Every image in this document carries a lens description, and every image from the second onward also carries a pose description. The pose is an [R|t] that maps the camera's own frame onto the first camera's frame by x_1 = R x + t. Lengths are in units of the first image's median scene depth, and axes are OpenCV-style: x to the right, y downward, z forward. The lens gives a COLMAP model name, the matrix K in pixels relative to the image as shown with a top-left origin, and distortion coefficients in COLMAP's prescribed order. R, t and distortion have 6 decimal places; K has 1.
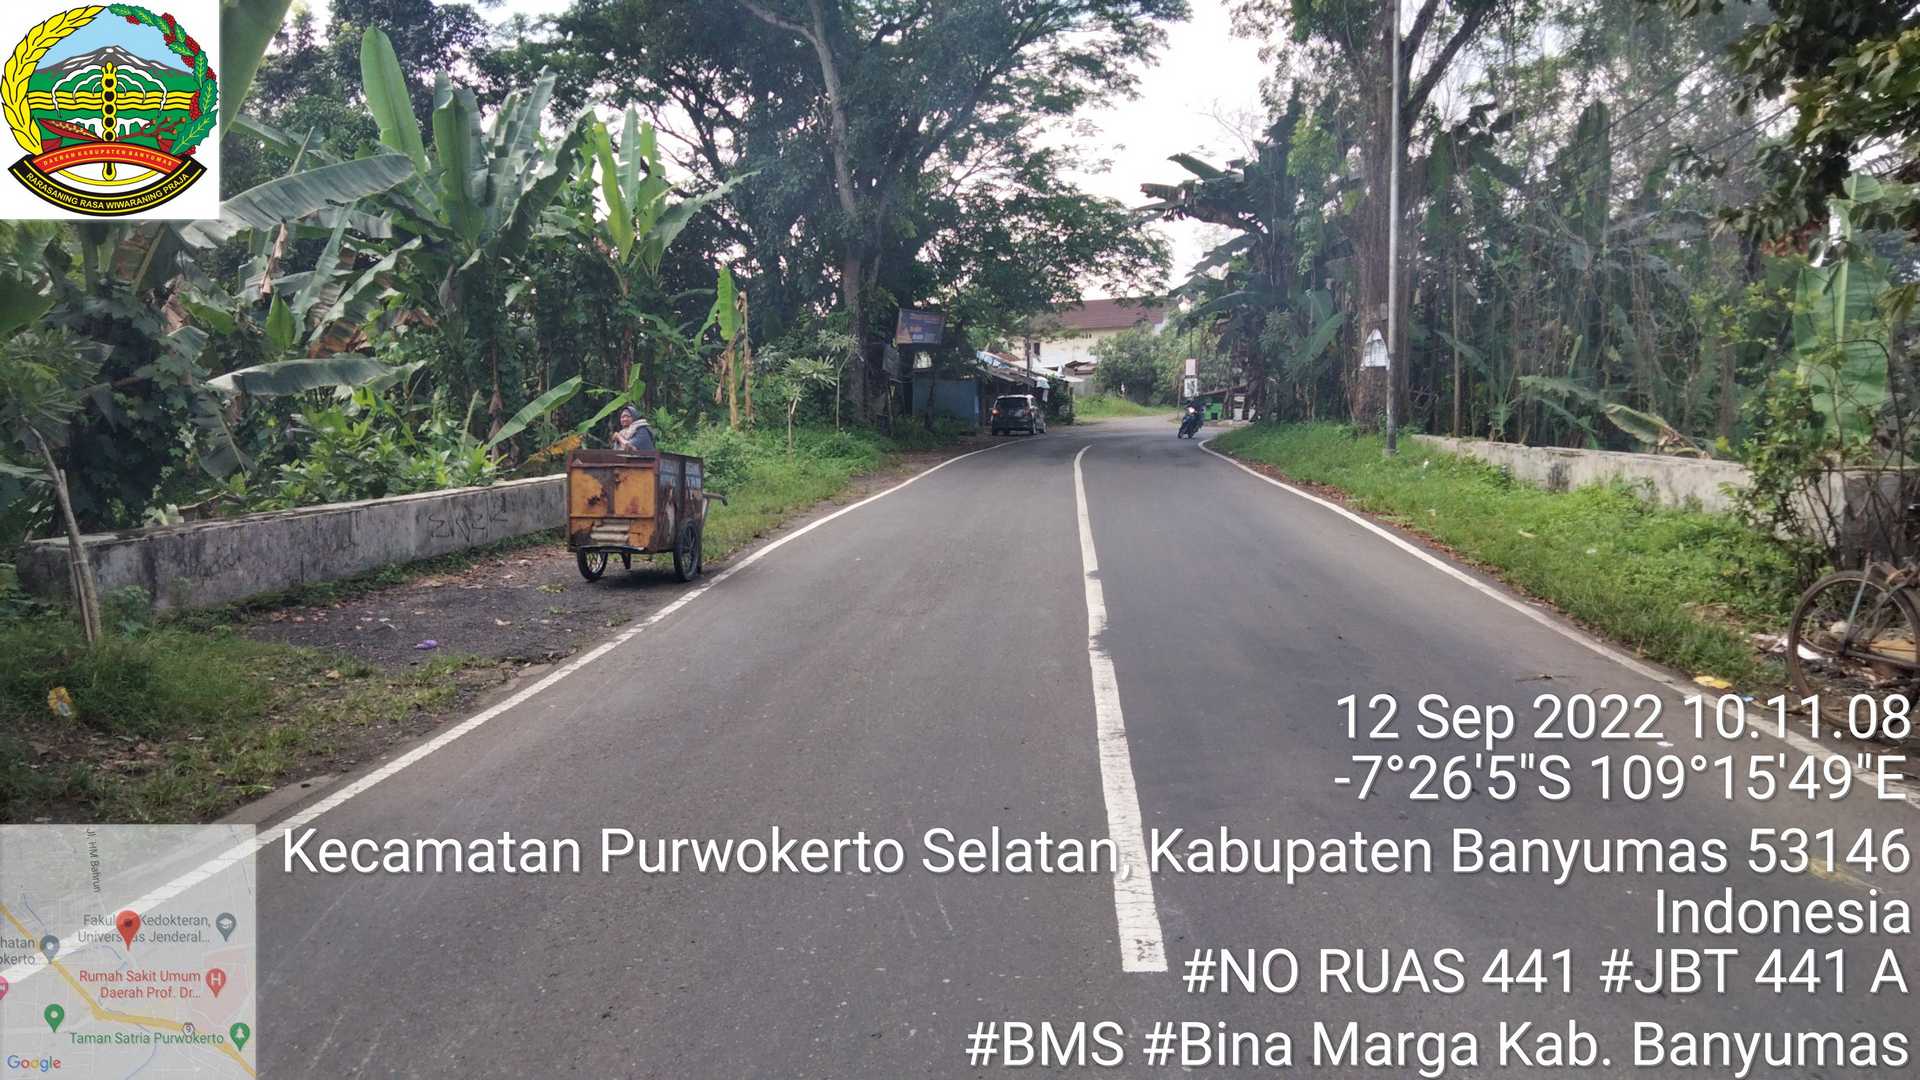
lens RADIAL K [[1403.0, 0, 959.7], [0, 1403.0, 539.1], [0, 0, 1]] dist [0.004711, 0.000402]
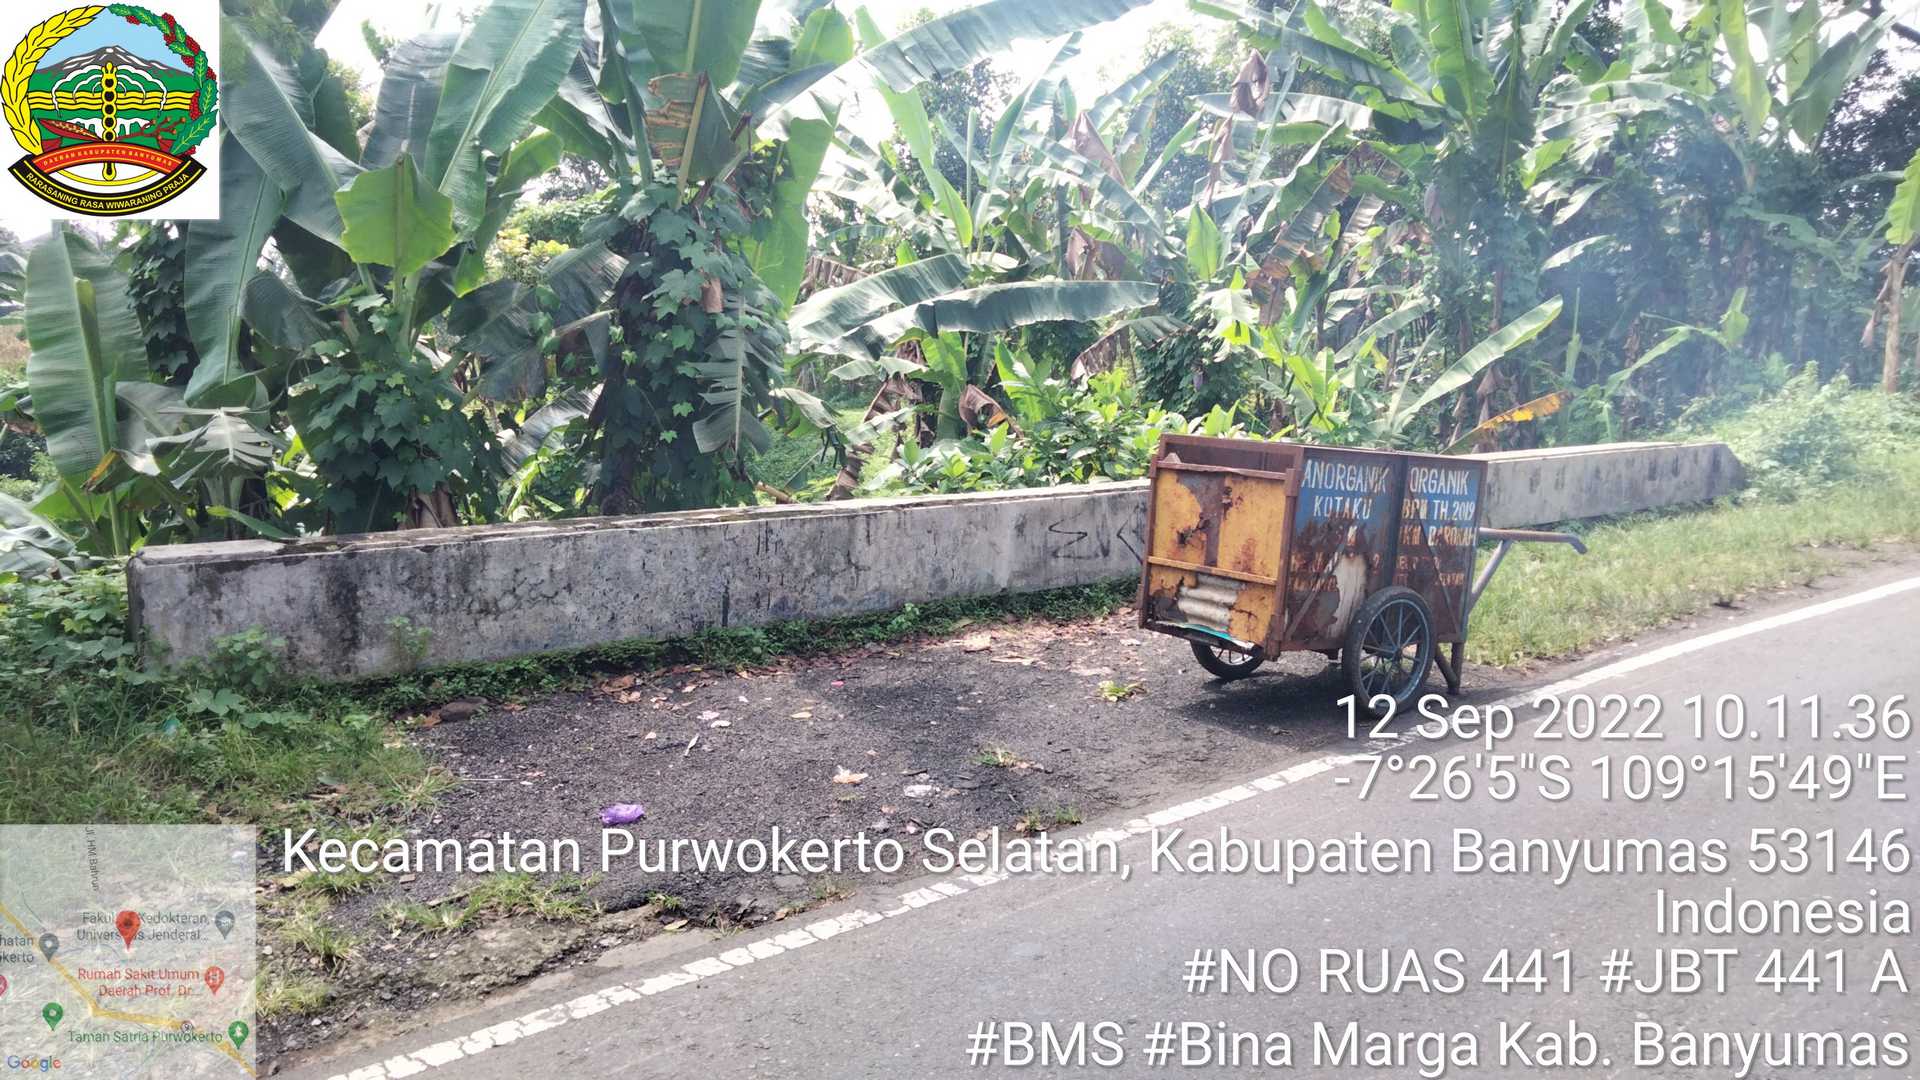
lens RADIAL K [[1403.0, 0, 956.6], [0, 1403.0, 538.1], [0, 0, 1]] dist [0.004711, 0.000402]
pose [[0.673678, 0.107004, -0.731237, 0.056409], [-0.077187, 0.994238, 0.074378, -0.058360], [0.734983, 0.006335, 0.678056, 0.592923]]
